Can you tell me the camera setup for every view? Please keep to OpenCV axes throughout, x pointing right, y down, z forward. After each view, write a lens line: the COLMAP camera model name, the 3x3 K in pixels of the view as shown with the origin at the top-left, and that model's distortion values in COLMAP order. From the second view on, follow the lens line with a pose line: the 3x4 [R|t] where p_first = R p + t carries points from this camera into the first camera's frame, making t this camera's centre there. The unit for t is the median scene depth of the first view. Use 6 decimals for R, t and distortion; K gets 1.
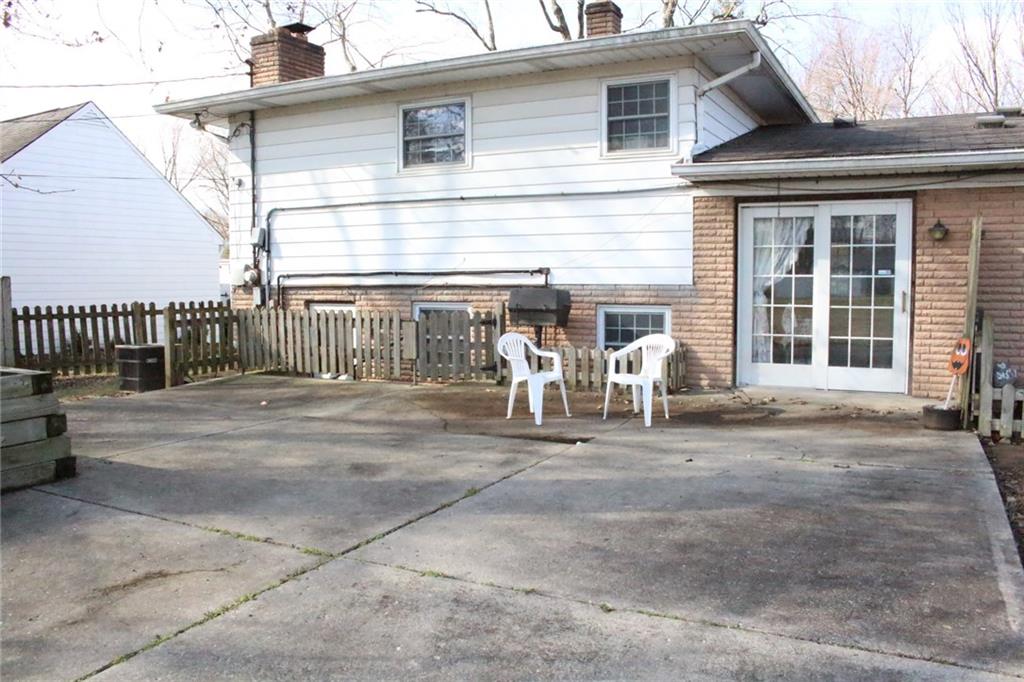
lens RADIAL K [[856.7, 0, 512.0], [0, 856.7, 341.0], [0, 0, 1]] dist [-0.167805, 0.160340]
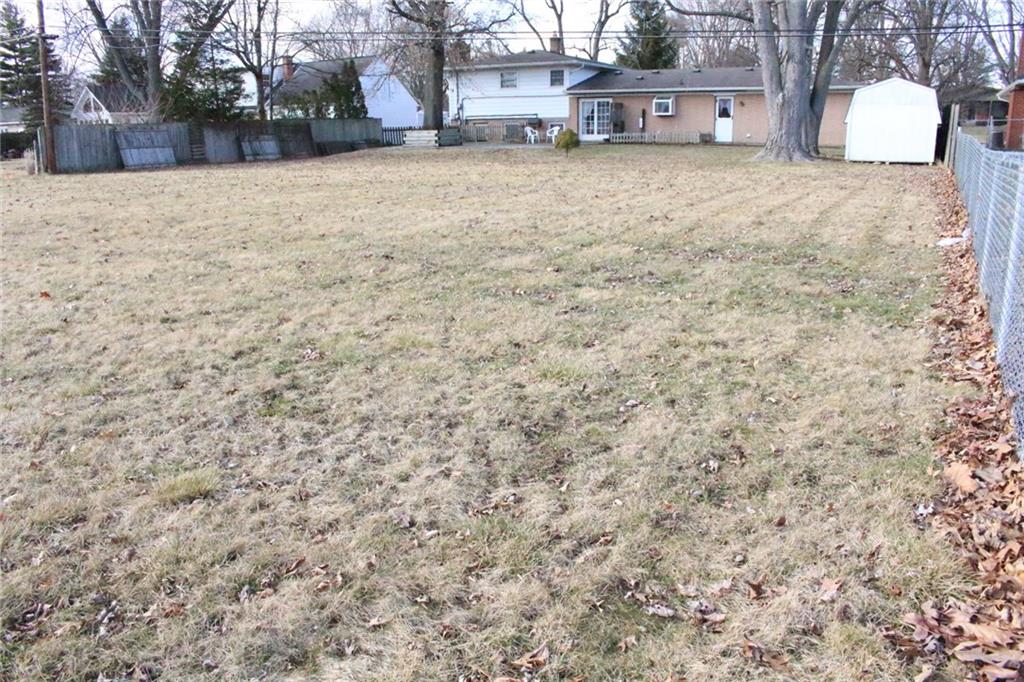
lens RADIAL K [[856.7, 0, 512.0], [0, 856.7, 341.0], [0, 0, 1]] dist [-0.167805, 0.160340]
pose [[0.999380, 0.000035, -0.035214, 0.063268], [0.005989, 0.985261, 0.170951, 0.290686], [0.034701, -0.171056, 0.984650, -3.160986]]
